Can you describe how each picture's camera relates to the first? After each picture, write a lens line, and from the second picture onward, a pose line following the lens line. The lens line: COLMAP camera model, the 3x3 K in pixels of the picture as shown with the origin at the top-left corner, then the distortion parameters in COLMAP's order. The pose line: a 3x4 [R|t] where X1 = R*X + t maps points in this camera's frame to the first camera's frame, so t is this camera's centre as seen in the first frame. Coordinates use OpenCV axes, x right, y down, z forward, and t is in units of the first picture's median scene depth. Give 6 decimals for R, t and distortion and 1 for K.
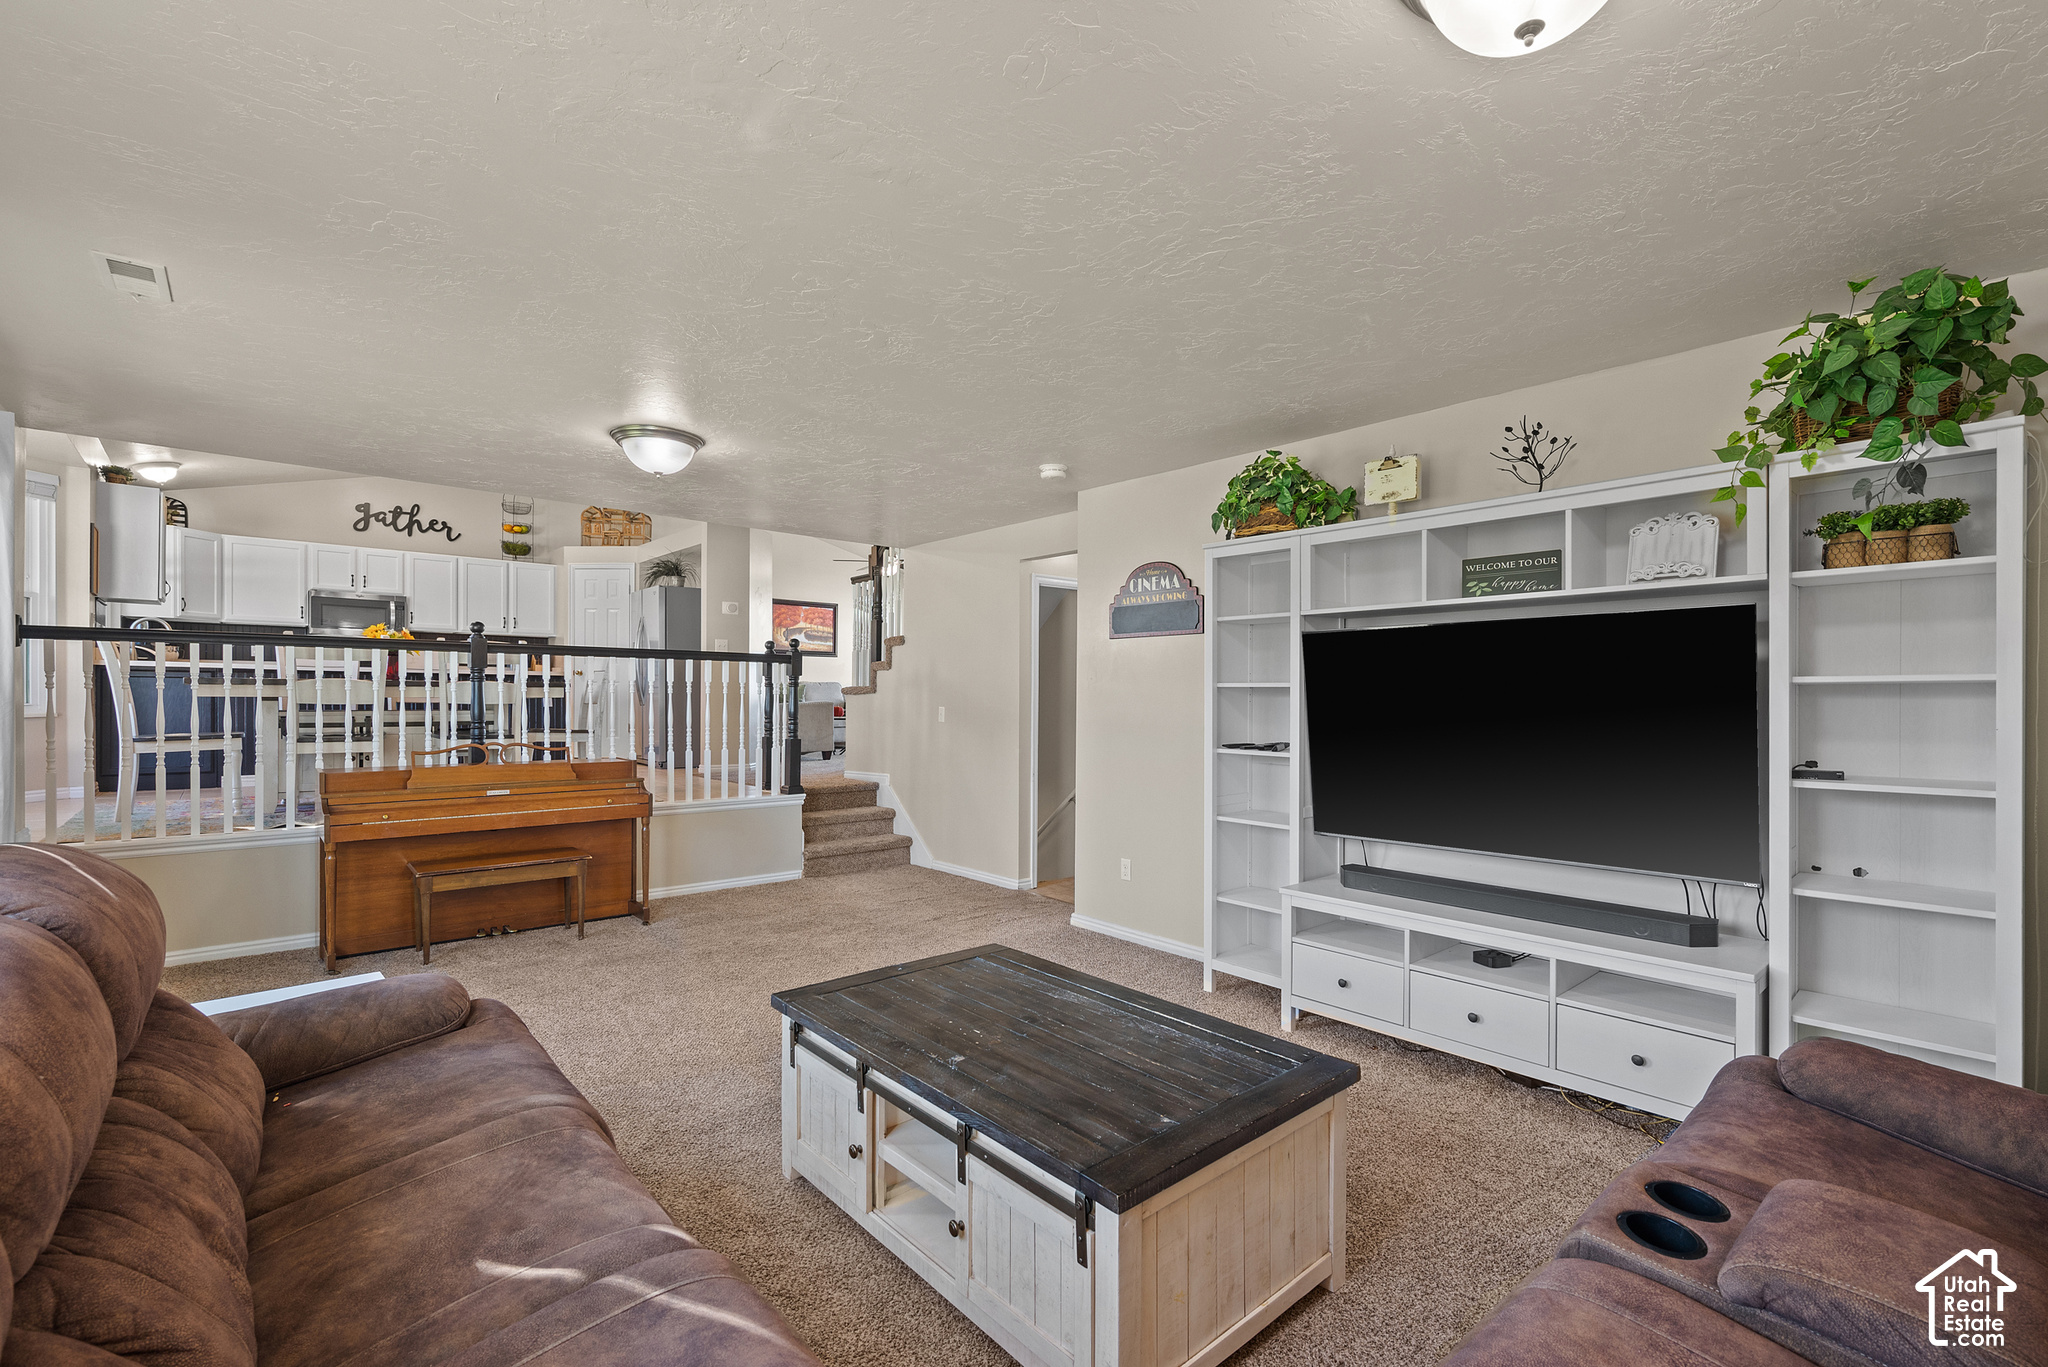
lens RADIAL K [[882.7, 0, 1024.1], [0, 882.7, 687.3], [0, 0, 1]] dist [-0.000802, -0.000110]
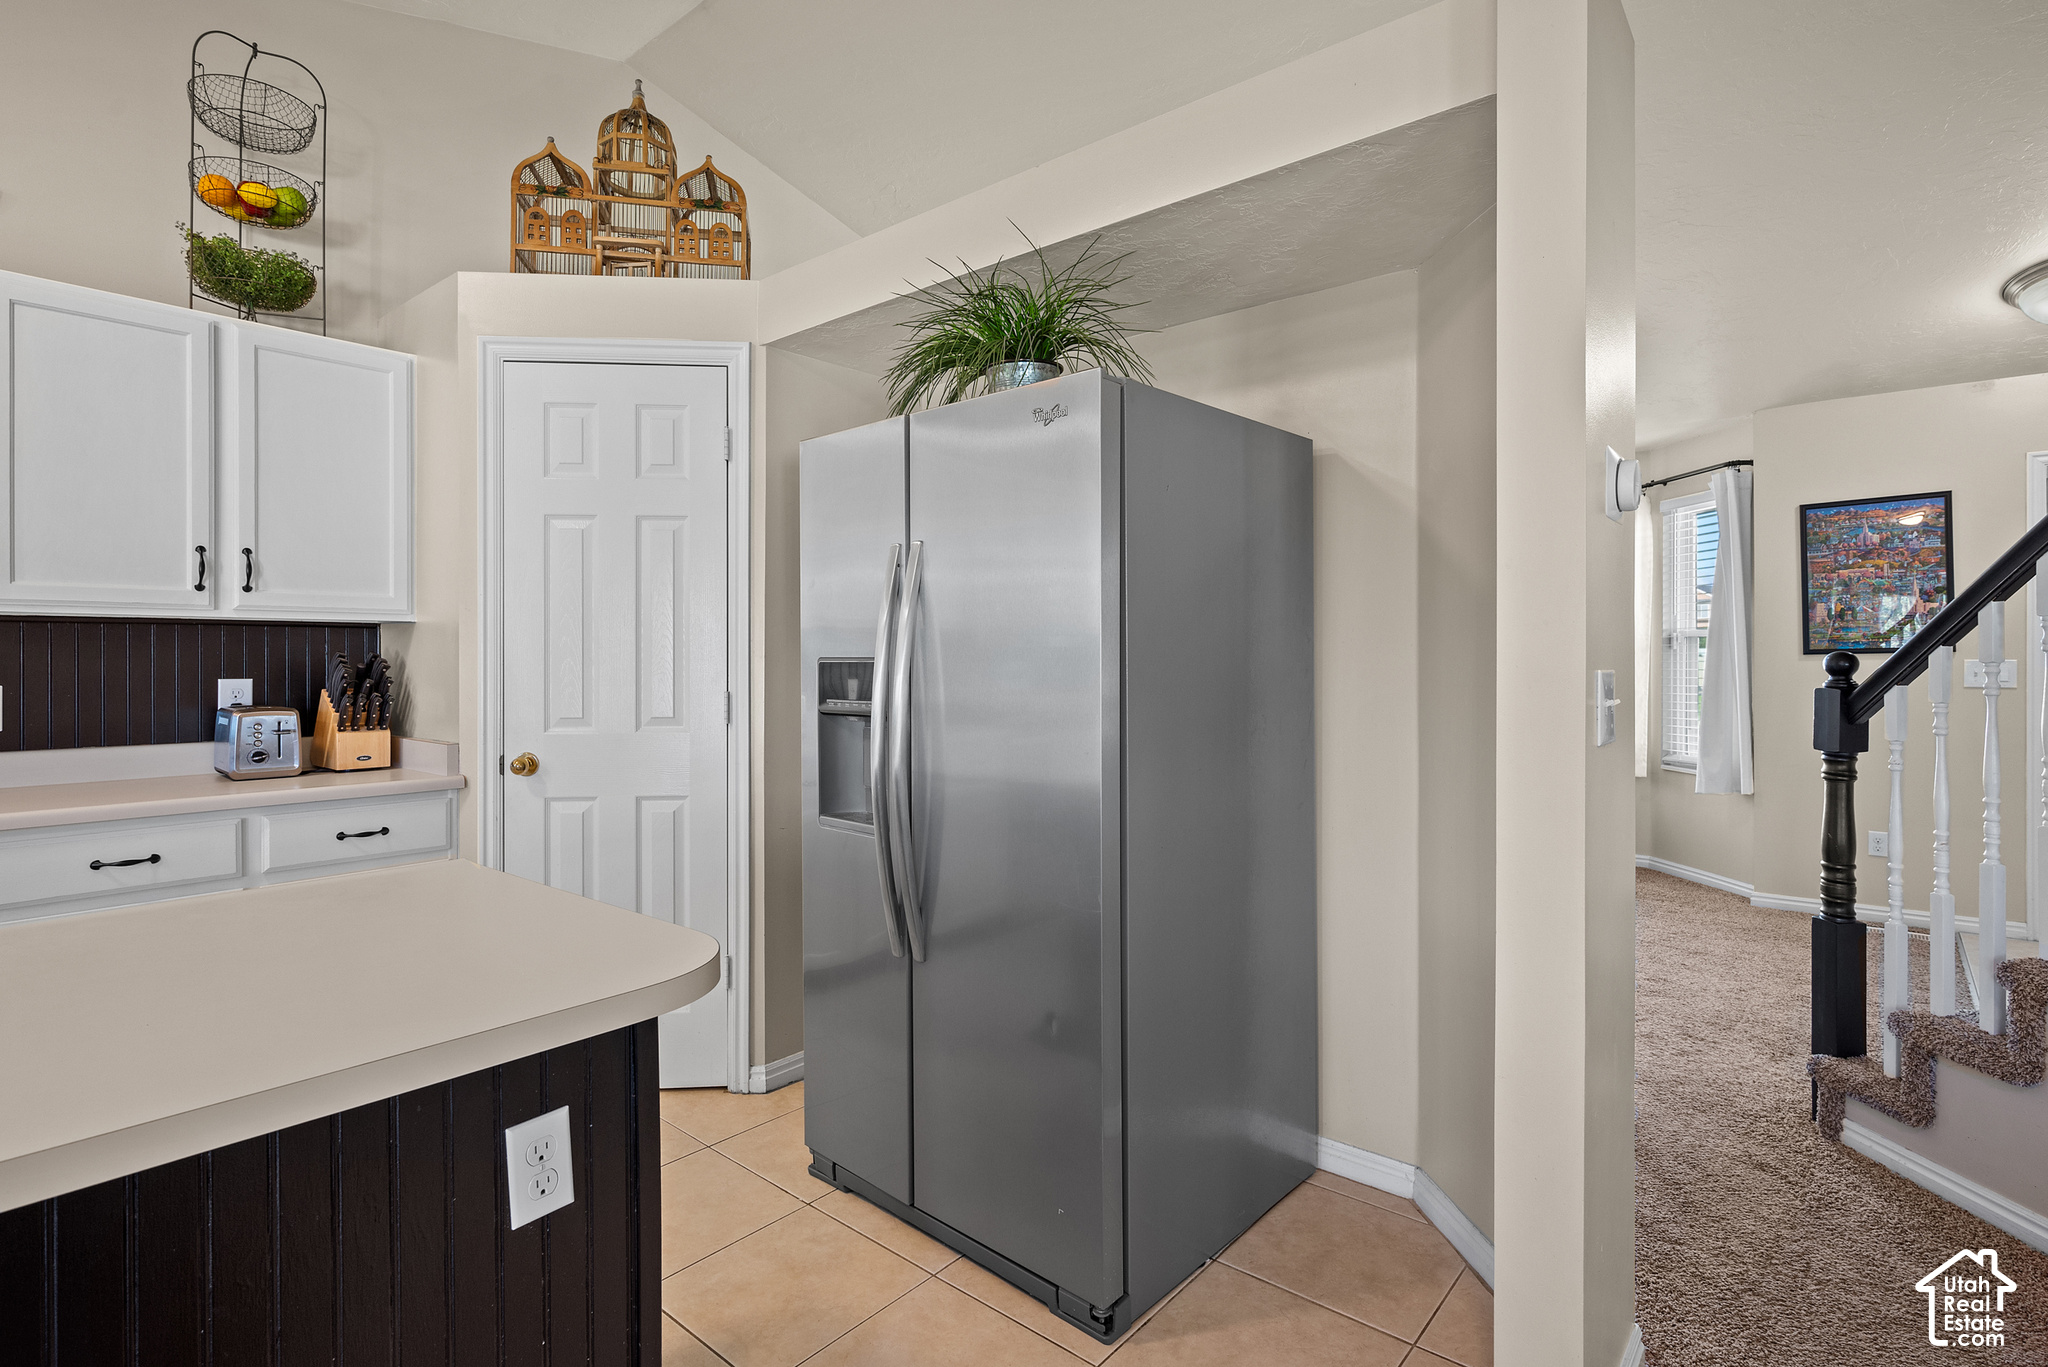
lens RADIAL K [[1008.7, 0, 1040.1], [0, 1008.7, 654.5], [0, 0, 1]] dist [-0.003390, -0.001045]
pose [[0.988300, -0.008494, 0.152286, -0.417342], [0.007733, 0.999954, 0.005588, -0.050954], [-0.152326, -0.004345, 0.988321, 0.715248]]
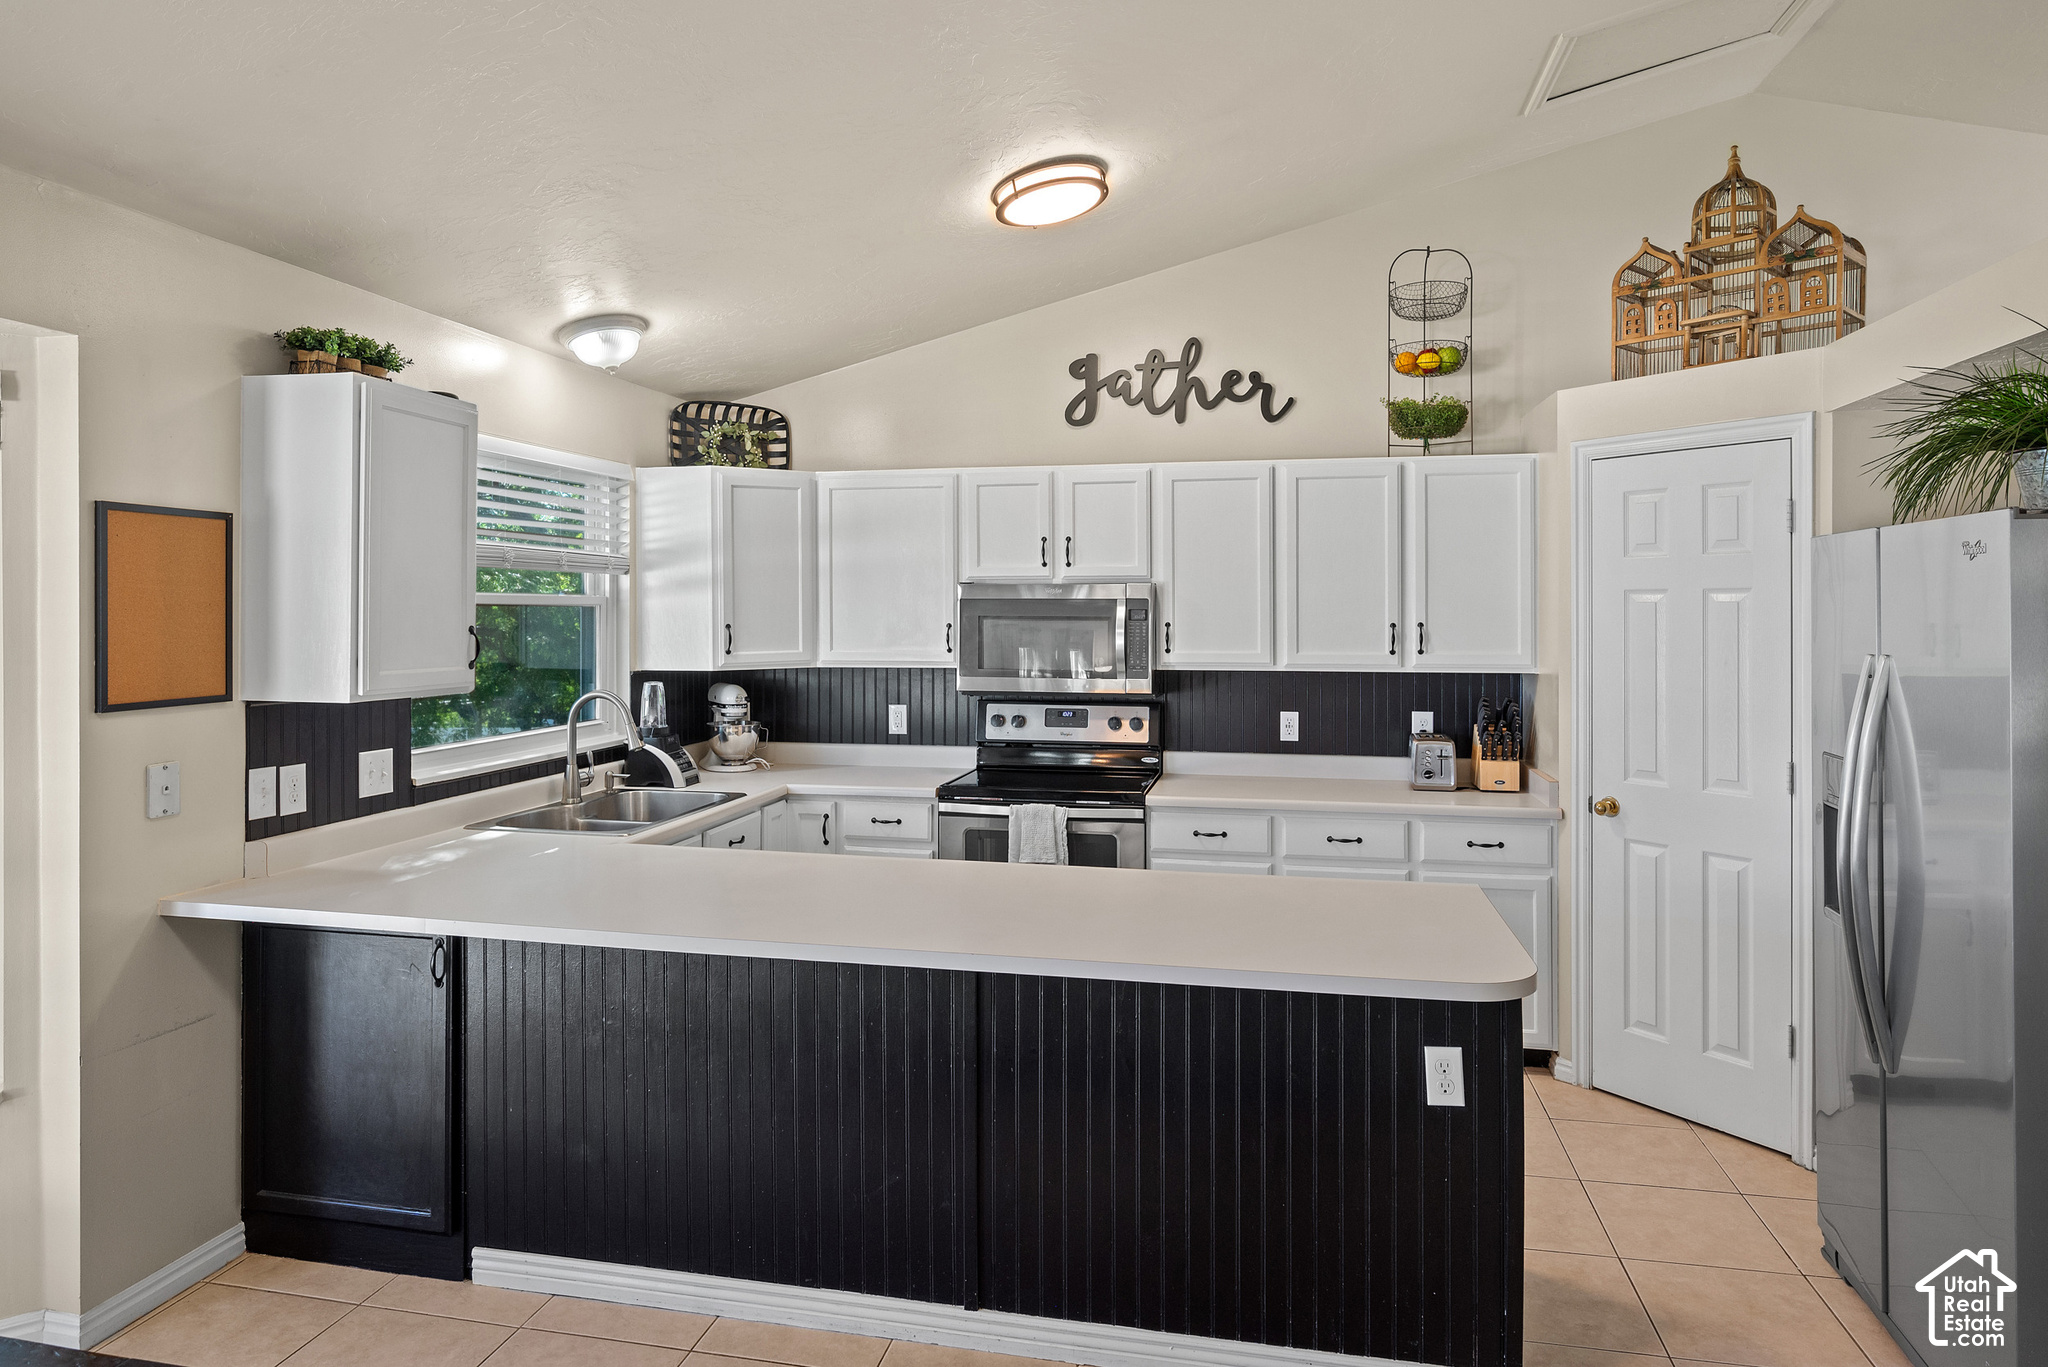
lens RADIAL K [[1213.9, 0, 1029.6], [0, 1213.9, 614.6], [0, 0, 1]] dist [0.002369, 0.003486]
pose [[0.601252, -0.007039, -0.799028, -0.306443], [0.009780, 0.999951, -0.001450, -0.085923], [0.798999, -0.006943, 0.601292, 0.622724]]
